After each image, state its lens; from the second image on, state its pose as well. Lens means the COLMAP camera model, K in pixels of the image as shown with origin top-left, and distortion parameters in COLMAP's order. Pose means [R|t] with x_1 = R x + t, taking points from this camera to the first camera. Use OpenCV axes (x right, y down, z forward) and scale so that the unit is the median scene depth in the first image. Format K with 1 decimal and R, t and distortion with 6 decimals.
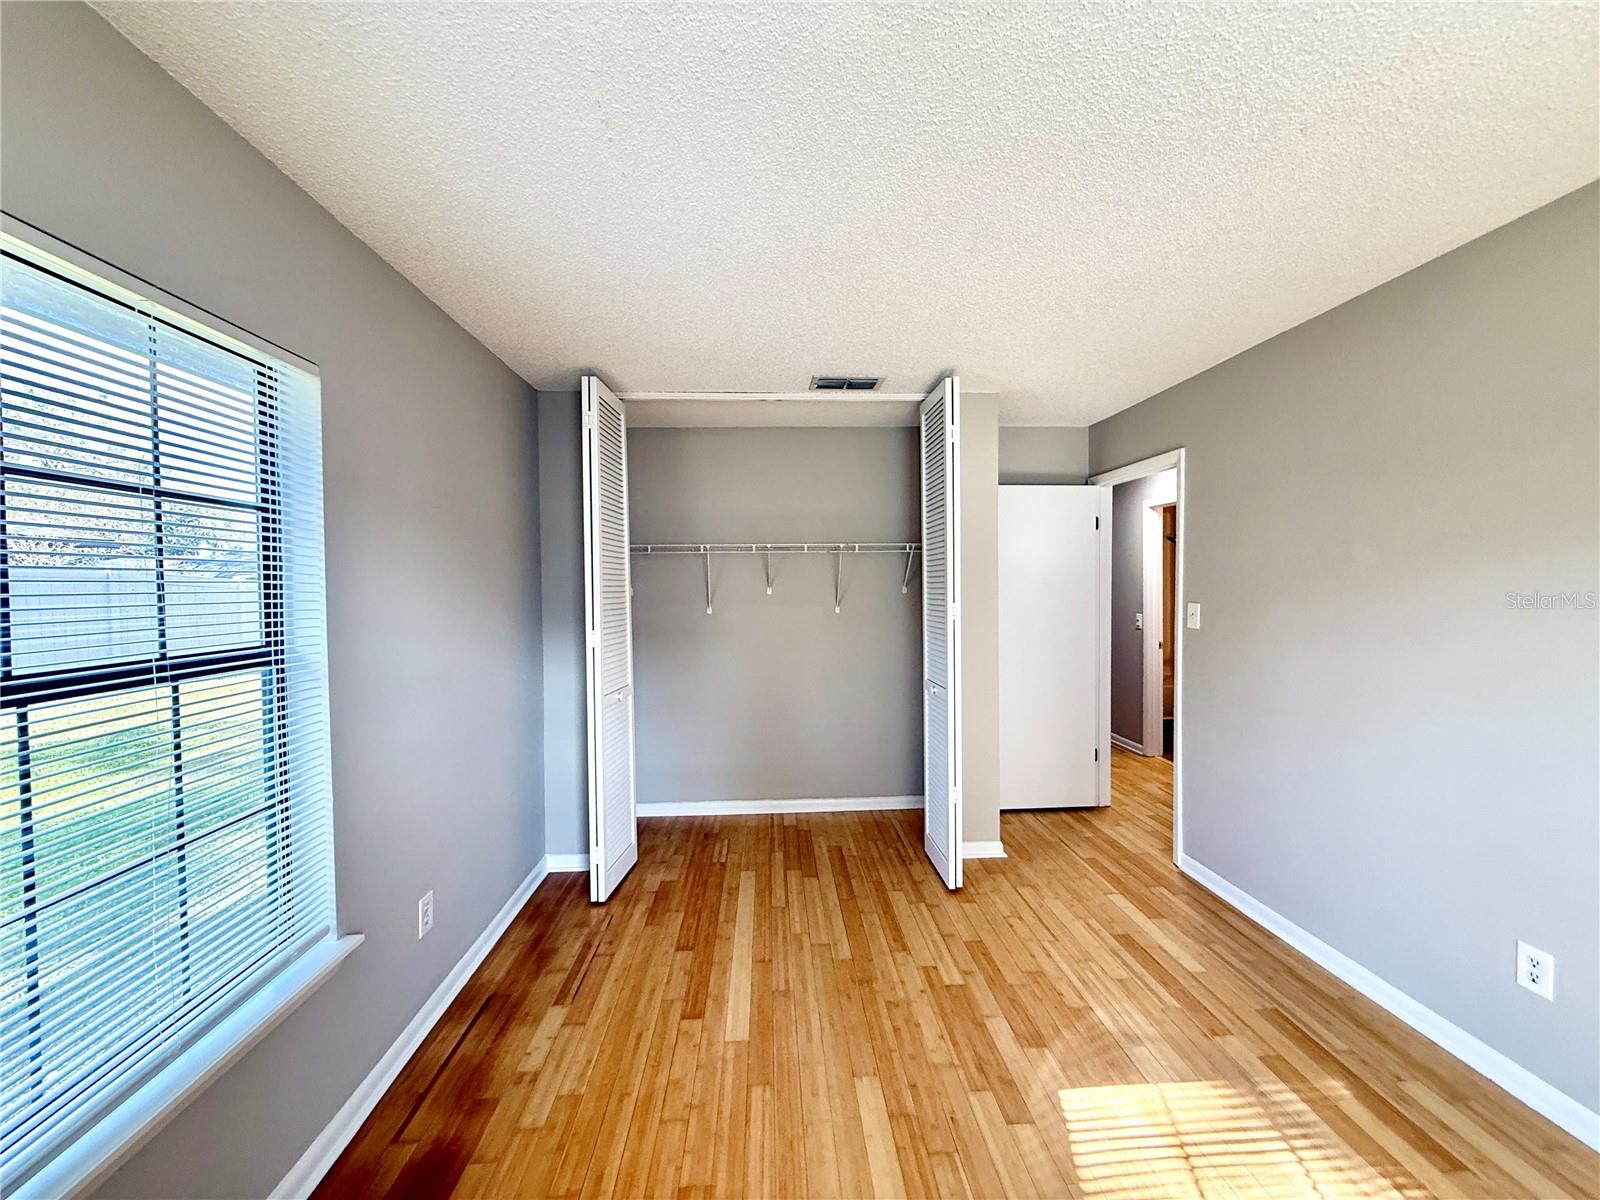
lens RADIAL K [[637.0, 0, 797.0], [0, 637.0, 598.7], [0, 0, 1]] dist [-0.000149, 0.000374]
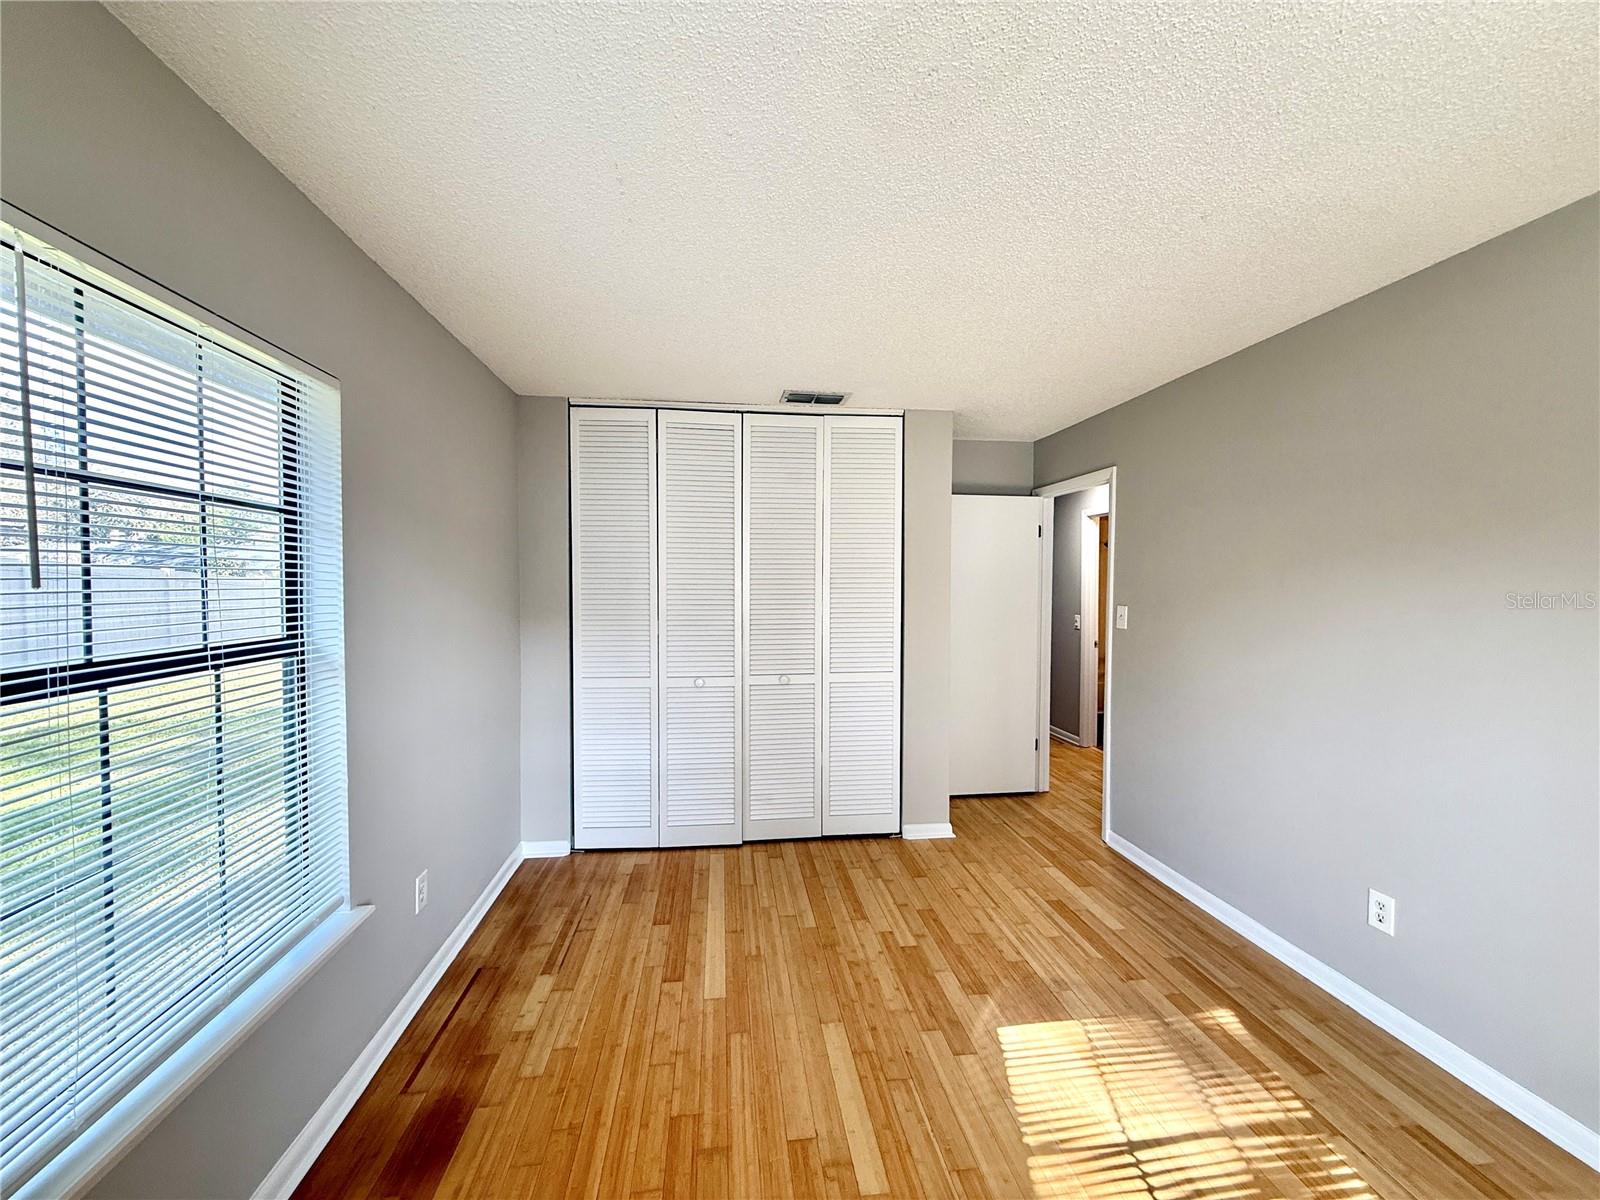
lens RADIAL K [[637.0, 0, 797.0], [0, 637.0, 598.7], [0, 0, 1]] dist [-0.000149, 0.000374]
pose [[0.997336, 0.010779, 0.072151, -0.036266], [-0.010987, 0.999937, 0.002485, -0.003723], [-0.072119, -0.003271, 0.997391, -0.101701]]
